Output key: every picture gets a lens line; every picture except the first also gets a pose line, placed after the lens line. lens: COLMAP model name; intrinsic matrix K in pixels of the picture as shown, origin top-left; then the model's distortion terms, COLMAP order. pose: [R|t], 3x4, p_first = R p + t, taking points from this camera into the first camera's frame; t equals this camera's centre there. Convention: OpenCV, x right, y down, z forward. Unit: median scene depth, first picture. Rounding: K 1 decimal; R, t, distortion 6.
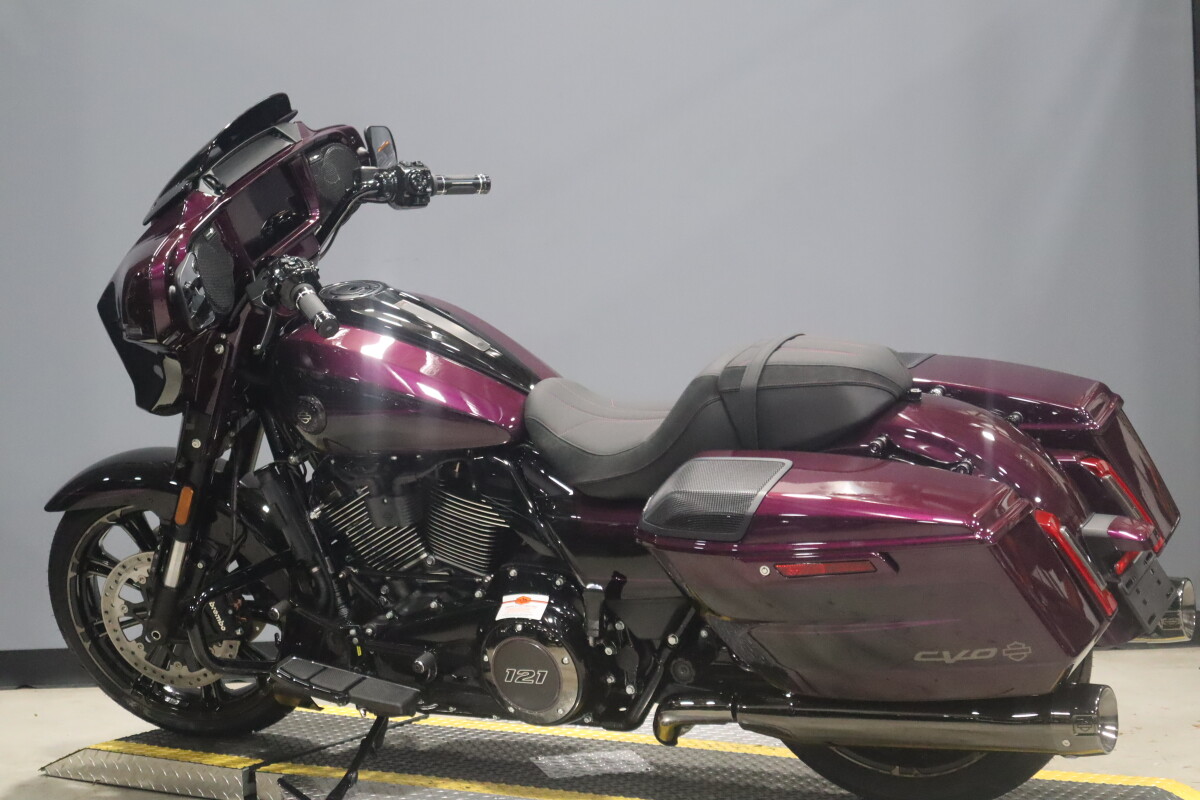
lens RADIAL K [[2365.6, 0, 598.2], [0, 2365.6, 299.3], [0, 0, 1]] dist [-0.052737, -0.345852]
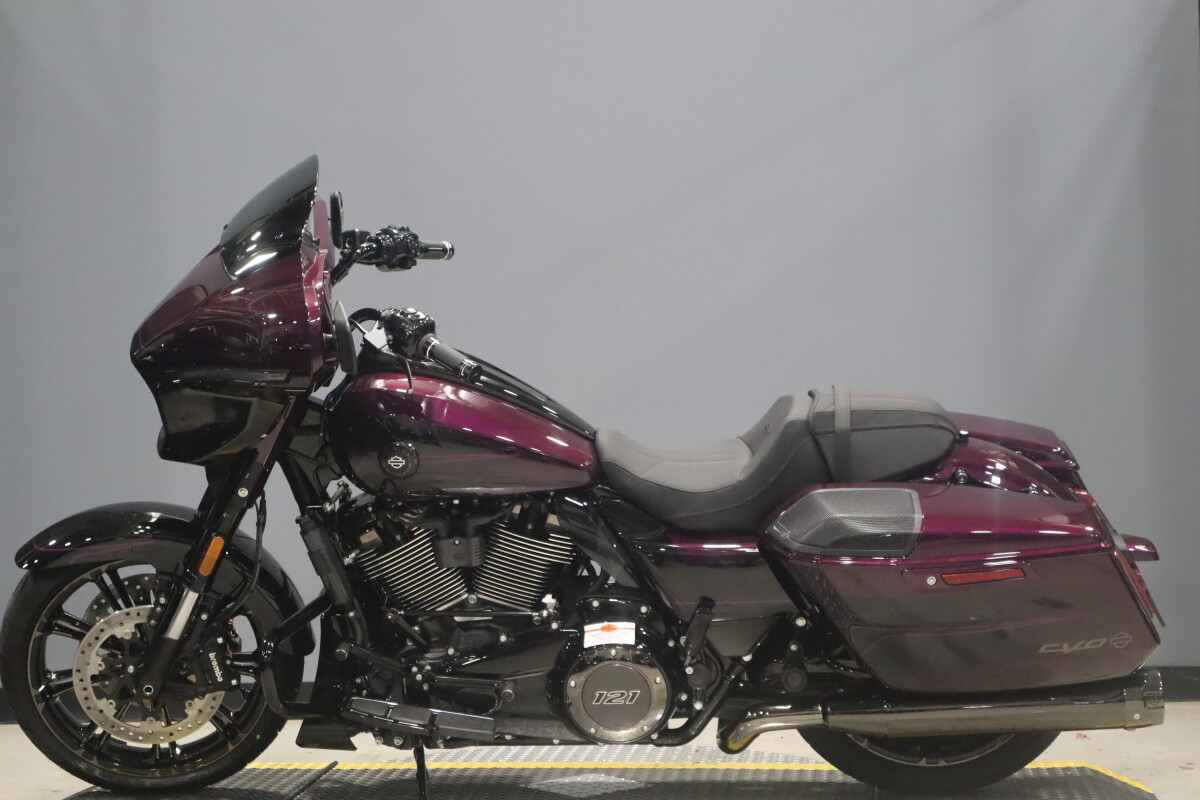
lens RADIAL K [[2365.6, 0, 598.2], [0, 2365.6, 299.3], [0, 0, 1]] dist [-0.052737, -0.345852]
pose [[0.899212, 0.024888, 0.436805, -0.515250], [-0.003171, 0.998725, -0.050377, 0.030775], [-0.437502, 0.043914, 0.898144, 0.017013]]
